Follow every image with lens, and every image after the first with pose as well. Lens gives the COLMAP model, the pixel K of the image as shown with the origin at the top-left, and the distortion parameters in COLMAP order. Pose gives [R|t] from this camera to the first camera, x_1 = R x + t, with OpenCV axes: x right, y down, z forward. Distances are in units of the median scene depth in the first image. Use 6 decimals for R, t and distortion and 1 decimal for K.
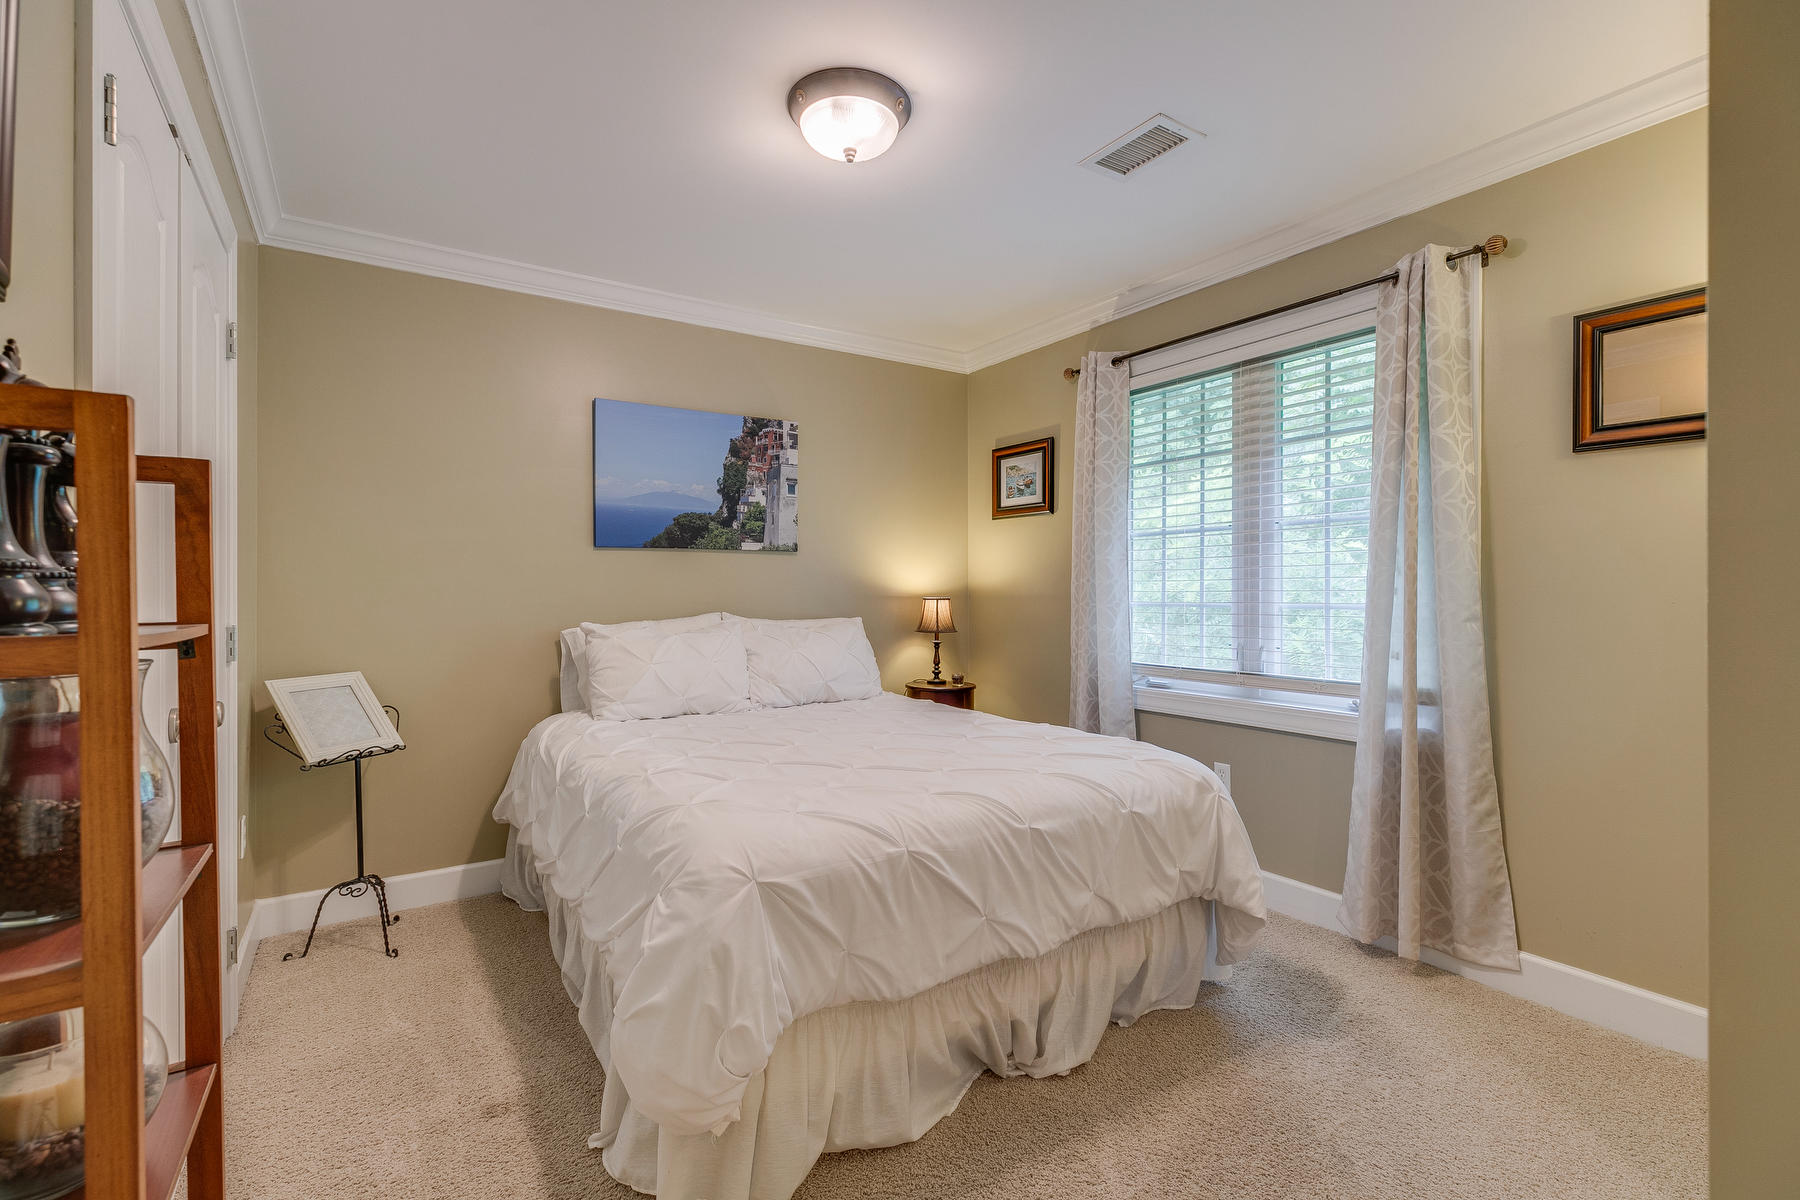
lens RADIAL K [[814.1, 0, 899.4], [0, 814.1, 593.8], [0, 0, 1]] dist [0.004746, 0.000408]
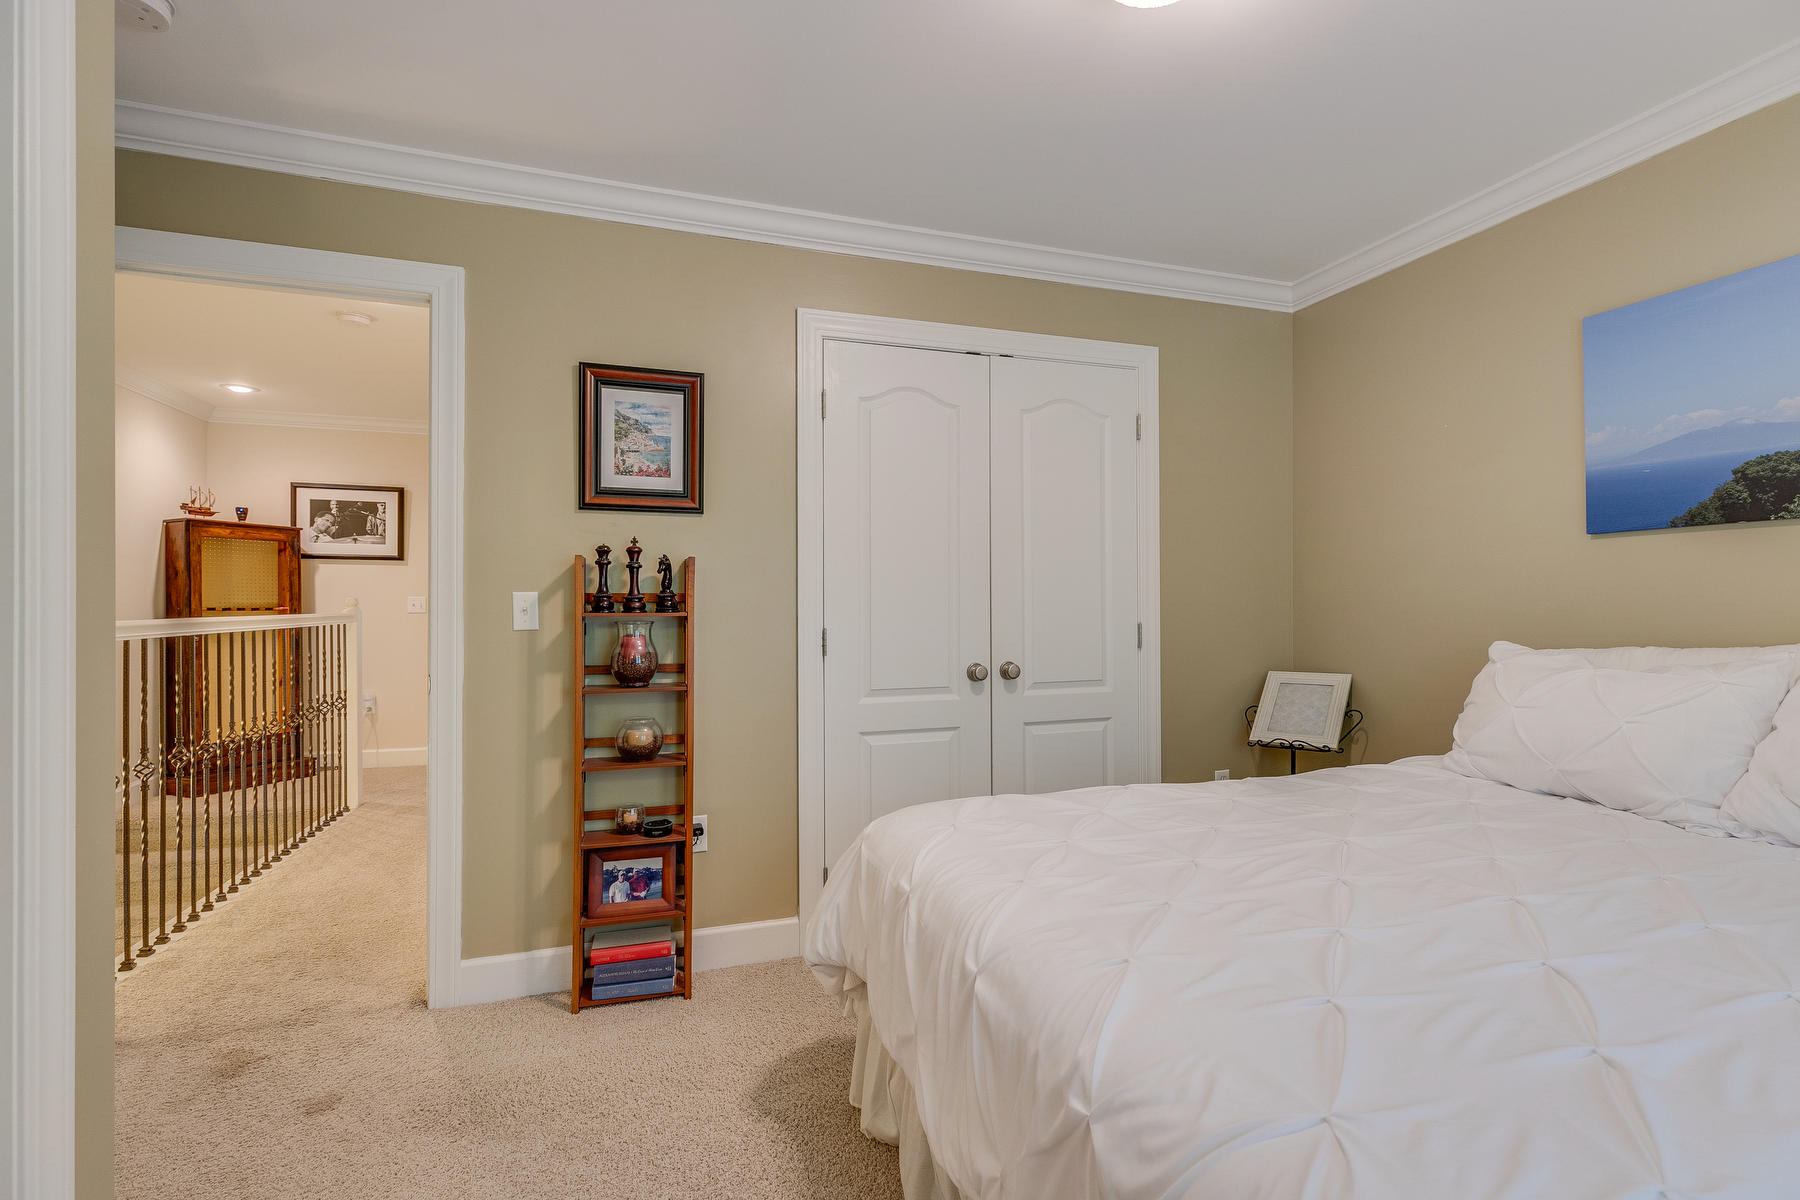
lens RADIAL K [[814.1, 0, 899.4], [0, 814.1, 593.8], [0, 0, 1]] dist [0.004746, 0.000408]
pose [[-0.252602, -0.001409, -0.967569, 0.424057], [-0.005956, 0.999982, 0.000099, -0.003639], [0.967552, 0.005788, -0.252606, 0.597869]]
